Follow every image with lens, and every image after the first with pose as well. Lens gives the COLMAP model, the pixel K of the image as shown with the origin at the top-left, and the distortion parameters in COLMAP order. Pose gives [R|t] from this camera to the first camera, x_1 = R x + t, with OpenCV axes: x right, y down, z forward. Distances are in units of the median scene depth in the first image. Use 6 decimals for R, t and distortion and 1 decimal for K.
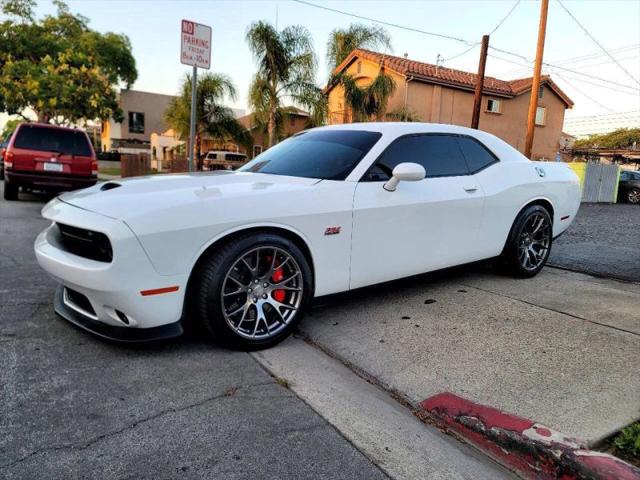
lens RADIAL K [[468.0, 0, 321.5], [0, 468.0, 239.2], [0, 0, 1]] dist [0.099584, -0.108943]
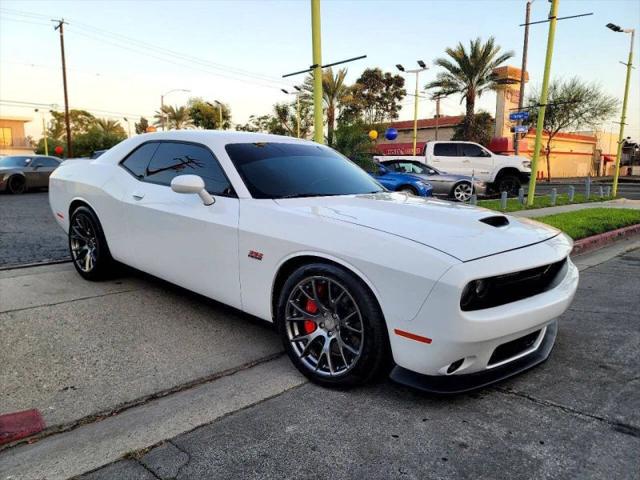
lens RADIAL K [[473.7, 0, 320.0], [0, 473.7, 240.0], [0, 0, 1]] dist [0.093534, -0.089243]
pose [[-0.203877, -0.187875, 0.960800, -0.393834], [0.123973, 0.968558, 0.215698, -0.097743], [-0.971115, 0.163089, -0.174175, 0.462717]]
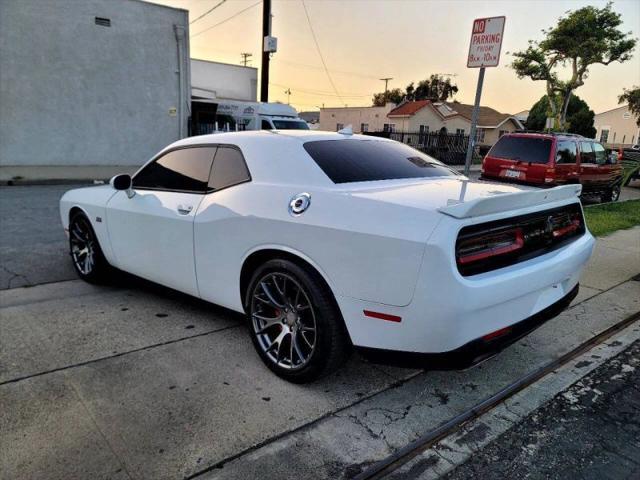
lens RADIAL K [[467.6, 0, 319.2], [0, 467.6, 242.8], [0, 0, 1]] dist [0.093757, -0.095700]
pose [[0.153091, 0.175238, -0.972551, 0.453711], [-0.176176, 0.973226, 0.147628, -0.082518], [0.972381, 0.148740, 0.179864, 0.417255]]
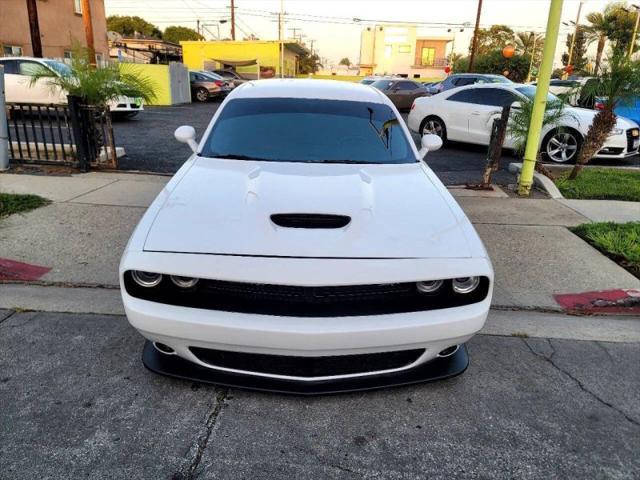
lens RADIAL K [[467.6, 0, 319.2], [0, 467.6, 242.8], [0, 0, 1]] dist [0.093757, -0.095700]
pose [[0.577361, -0.292468, 0.762310, -0.314670], [0.109180, 0.952914, 0.282904, -0.088442], [-0.809156, -0.080109, 0.582107, 0.168595]]
